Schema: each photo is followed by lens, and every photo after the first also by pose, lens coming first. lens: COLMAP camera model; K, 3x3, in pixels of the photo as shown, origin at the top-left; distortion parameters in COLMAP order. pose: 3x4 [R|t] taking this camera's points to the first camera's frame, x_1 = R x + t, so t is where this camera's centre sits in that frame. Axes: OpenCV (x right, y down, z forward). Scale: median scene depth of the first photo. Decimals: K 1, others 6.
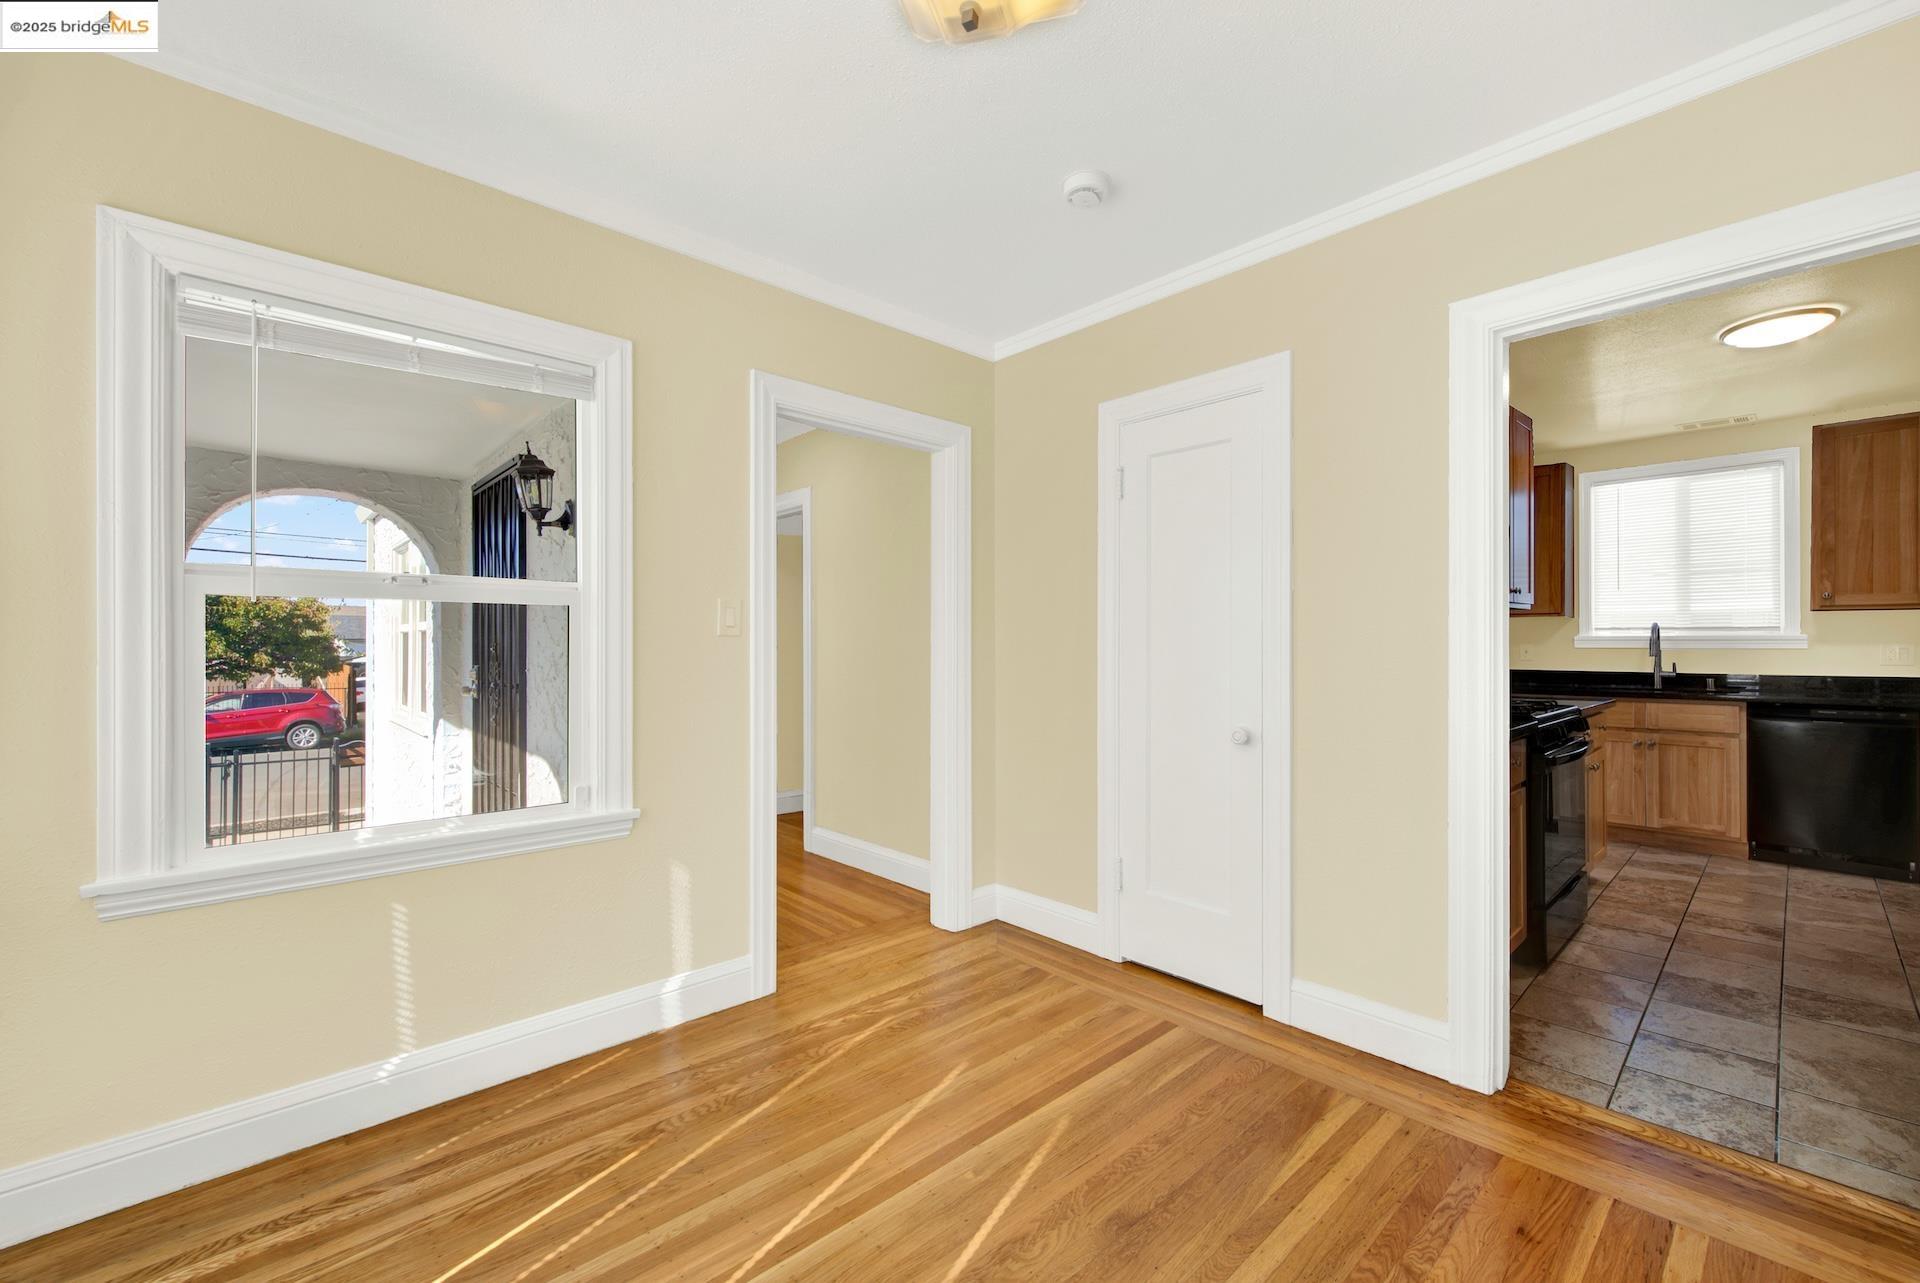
lens RADIAL K [[783.8, 0, 958.5], [0, 783.8, 644.4], [0, 0, 1]] dist [0.006427, -0.003385]
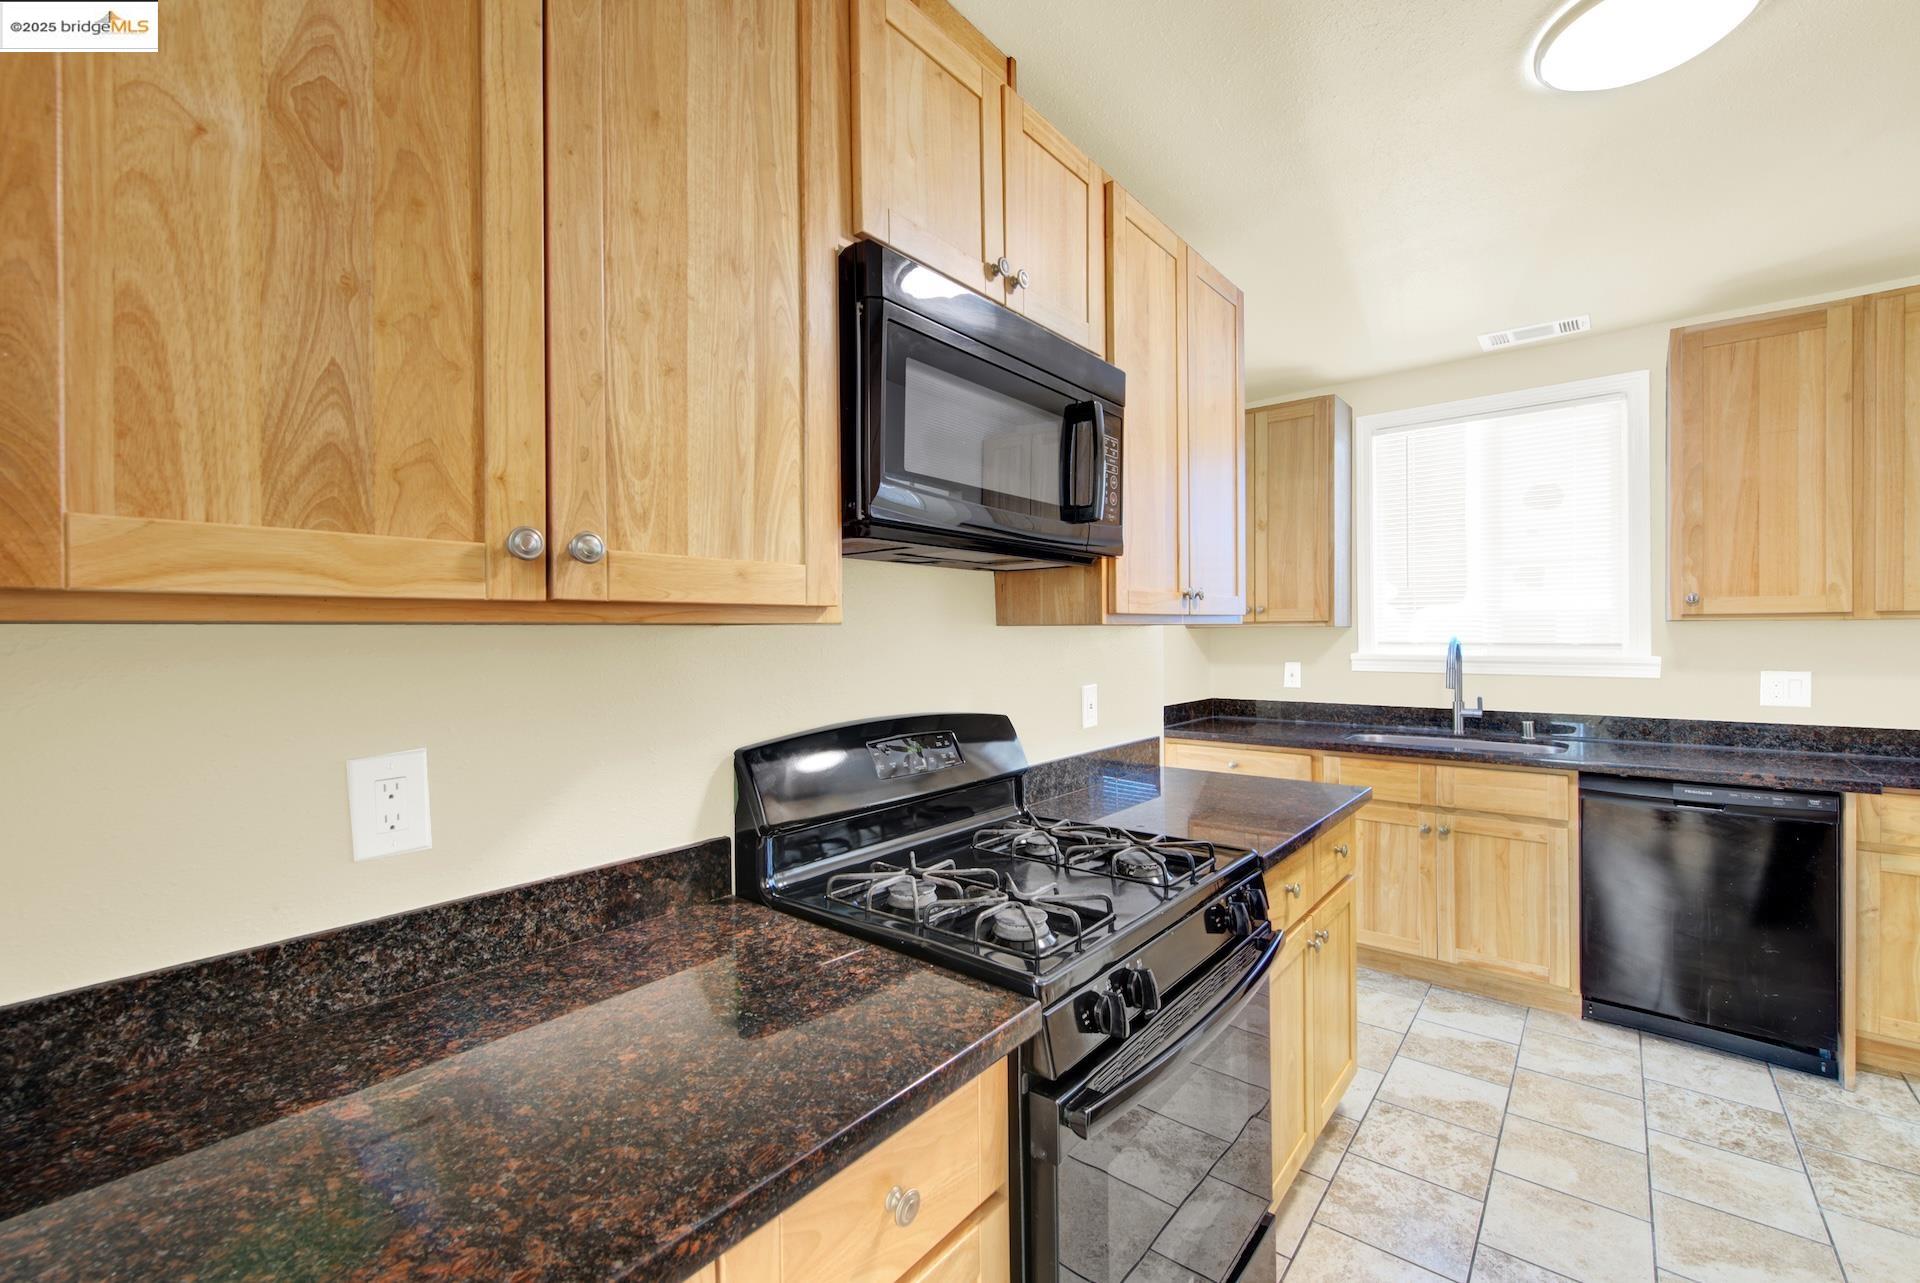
lens RADIAL K [[783.8, 0, 967.2], [0, 783.8, 634.2], [0, 0, 1]] dist [0.006427, -0.003385]
pose [[0.991257, -0.005204, 0.131845, 0.435585], [0.004851, 0.999984, 0.003005, -0.037496], [-0.131858, -0.002339, 0.991266, 0.441438]]
